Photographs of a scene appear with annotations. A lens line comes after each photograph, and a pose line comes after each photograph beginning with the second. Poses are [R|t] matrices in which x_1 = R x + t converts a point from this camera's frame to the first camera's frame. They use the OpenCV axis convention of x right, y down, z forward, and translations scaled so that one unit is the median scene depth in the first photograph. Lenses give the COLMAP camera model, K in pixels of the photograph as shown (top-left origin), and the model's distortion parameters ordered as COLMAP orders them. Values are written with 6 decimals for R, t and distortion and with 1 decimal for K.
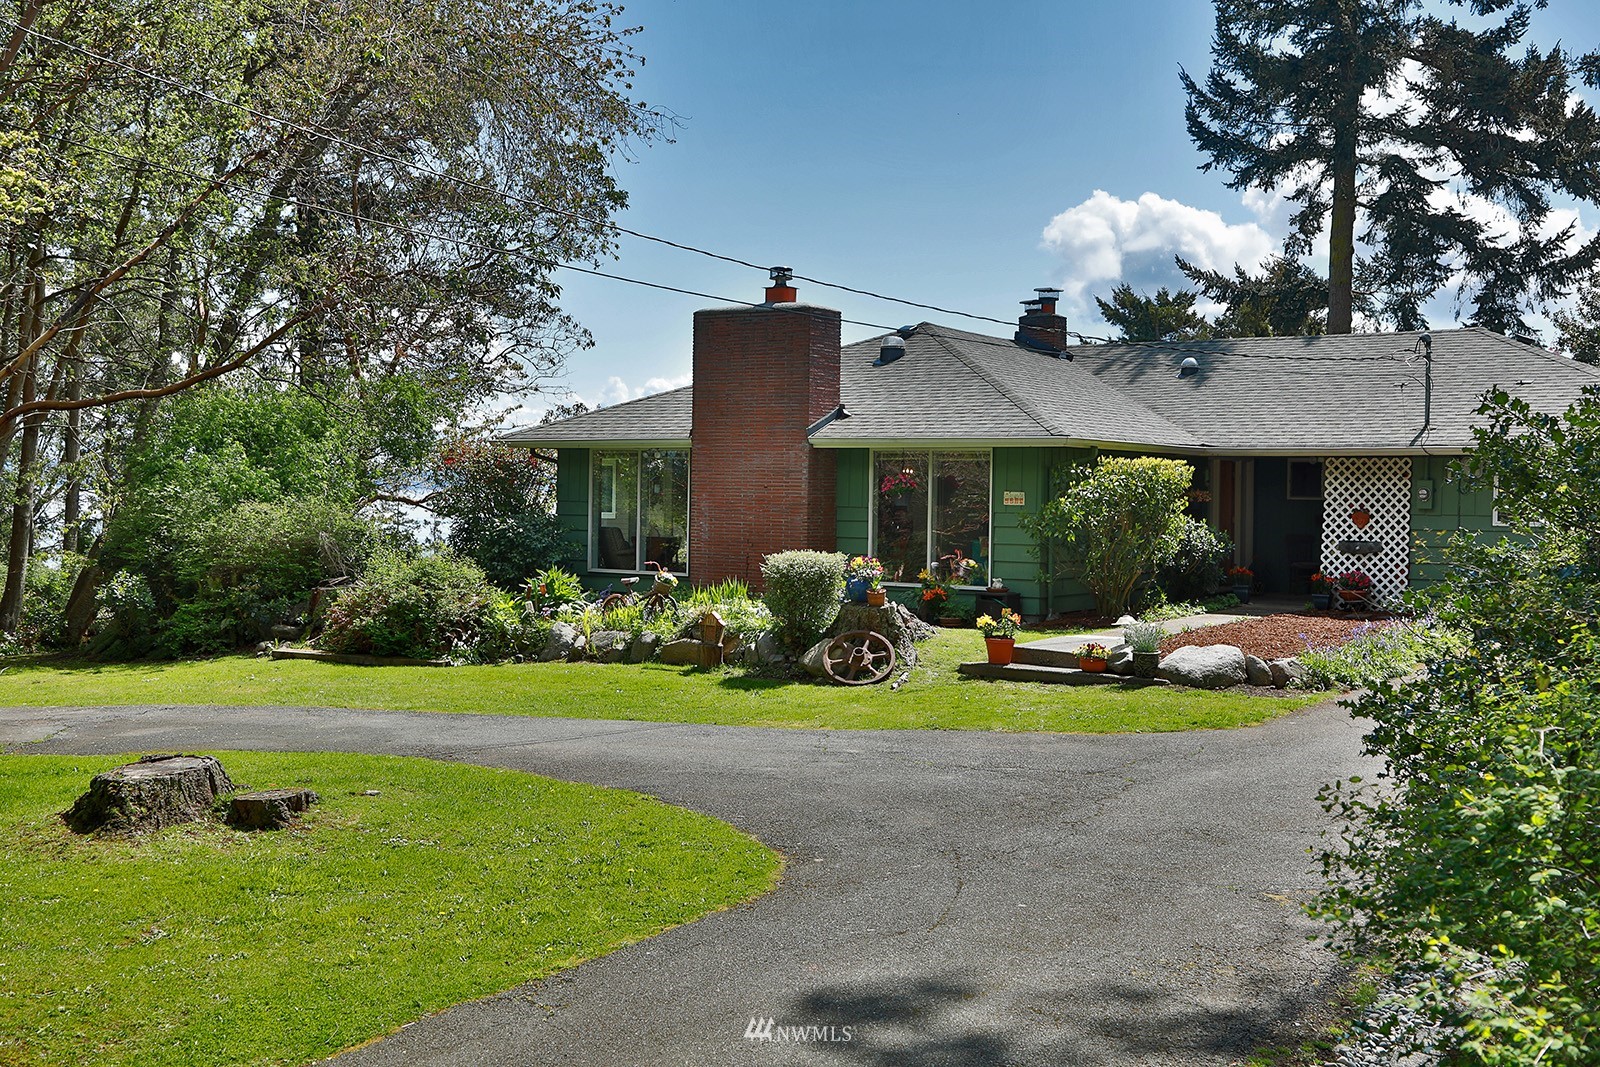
lens RADIAL K [[1880.4, 0, 800.0], [0, 1880.4, 533.5], [0, 0, 1]] dist [0.035511, 0.045535]
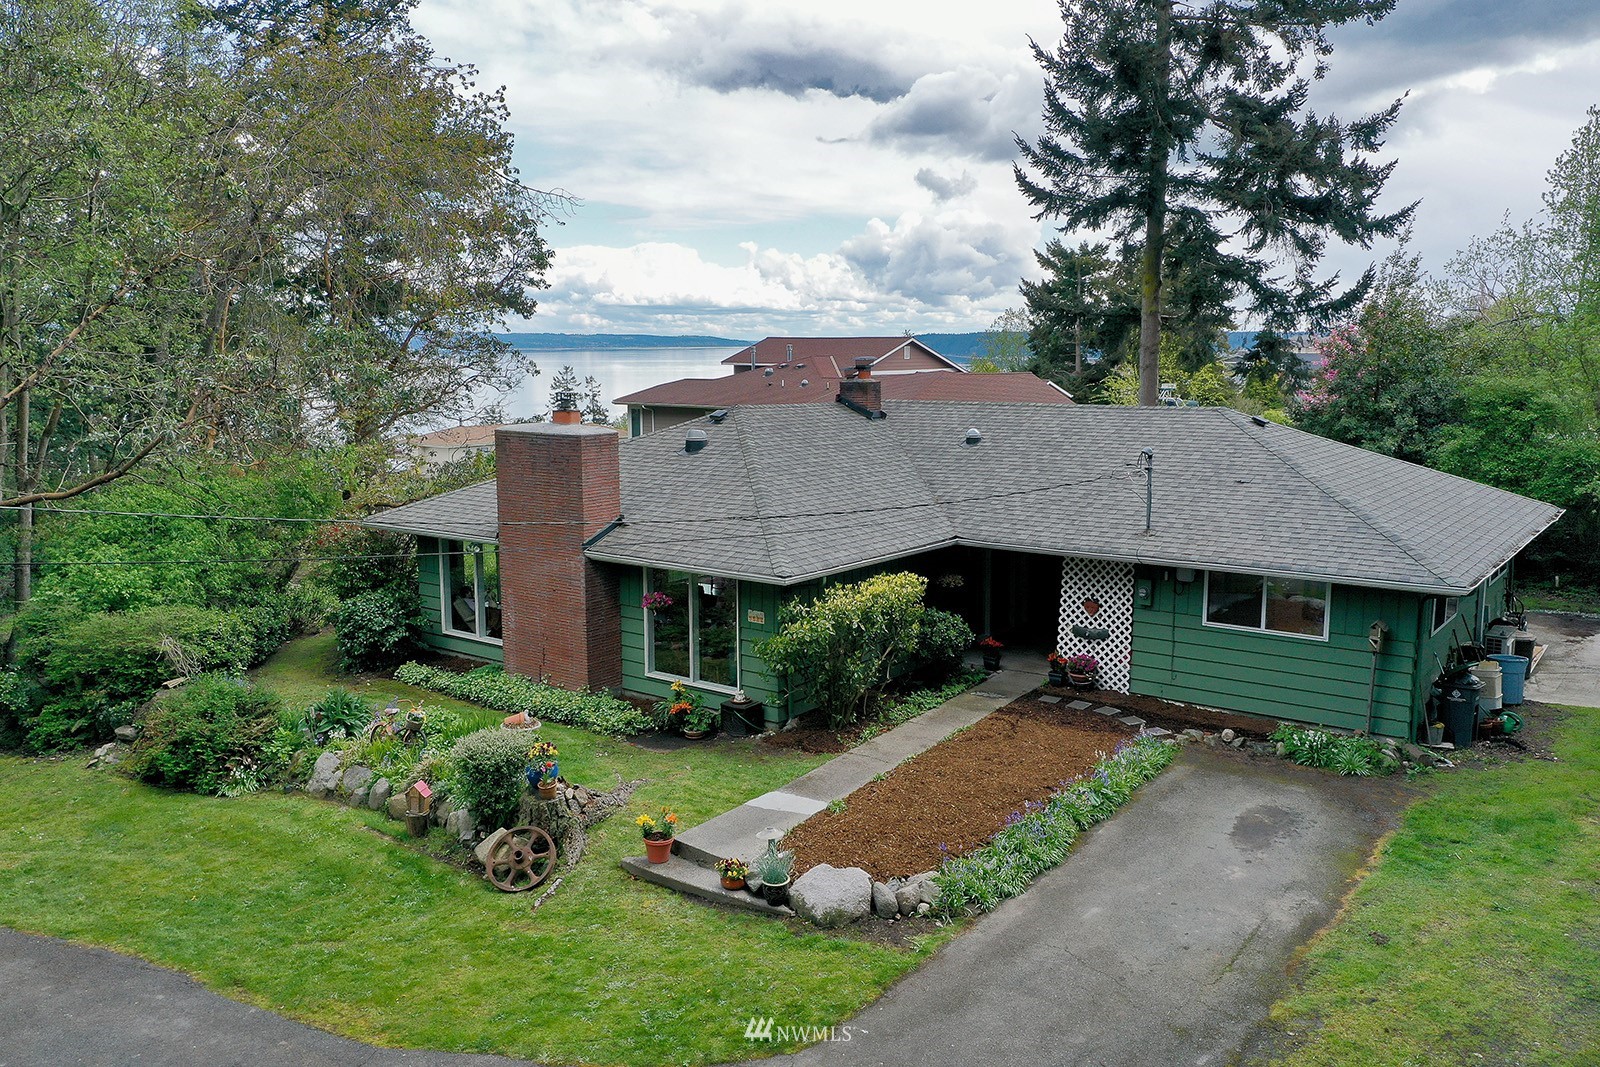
lens RADIAL K [[1279.7, 0, 800.0], [0, 1279.7, 533.5], [0, 0, 1]] dist [0.002740, -0.008685]
pose [[0.998153, -0.006024, -0.060447, 0.171526], [0.013437, 0.992317, 0.122993, -0.147517], [0.059242, -0.123579, 0.990565, 0.244480]]
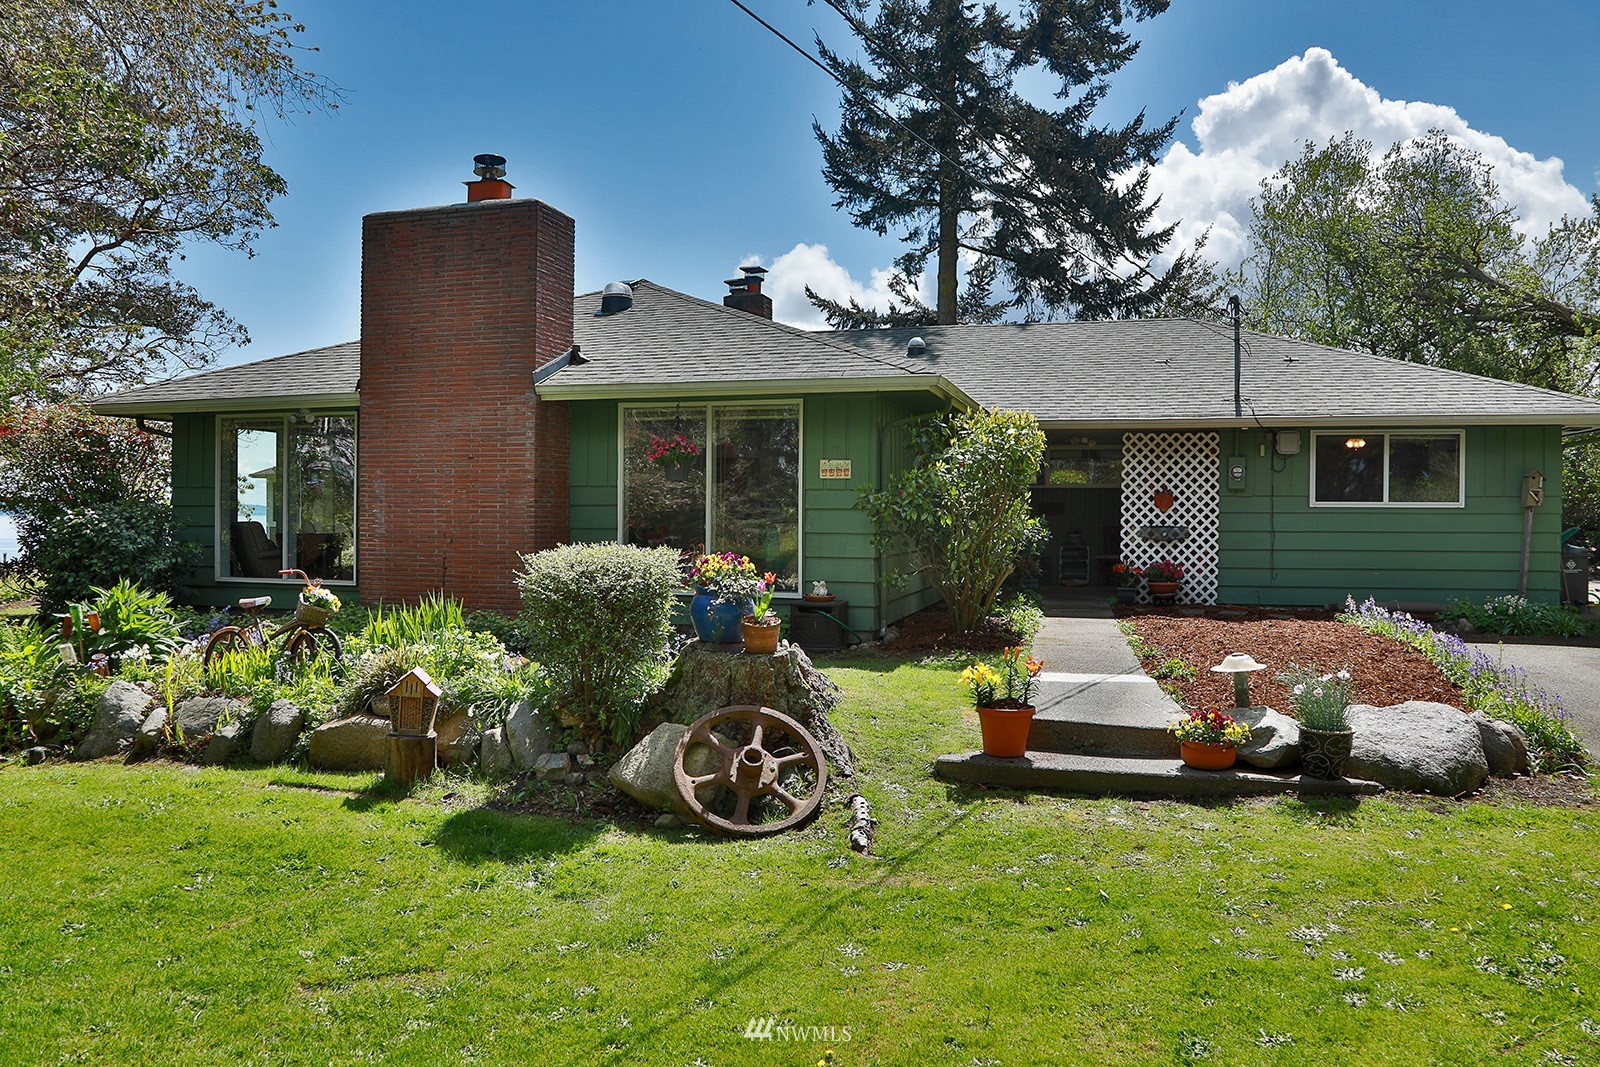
lens RADIAL K [[1174.2, 0, 819.2], [0, 1174.2, 537.4], [0, 0, 1]] dist [-0.121578, 0.088715]
pose [[0.947123, -0.014626, 0.320539, -0.033679], [0.014886, 0.999888, 0.001637, 0.006024], [-0.320526, 0.003222, 0.947234, 0.534438]]
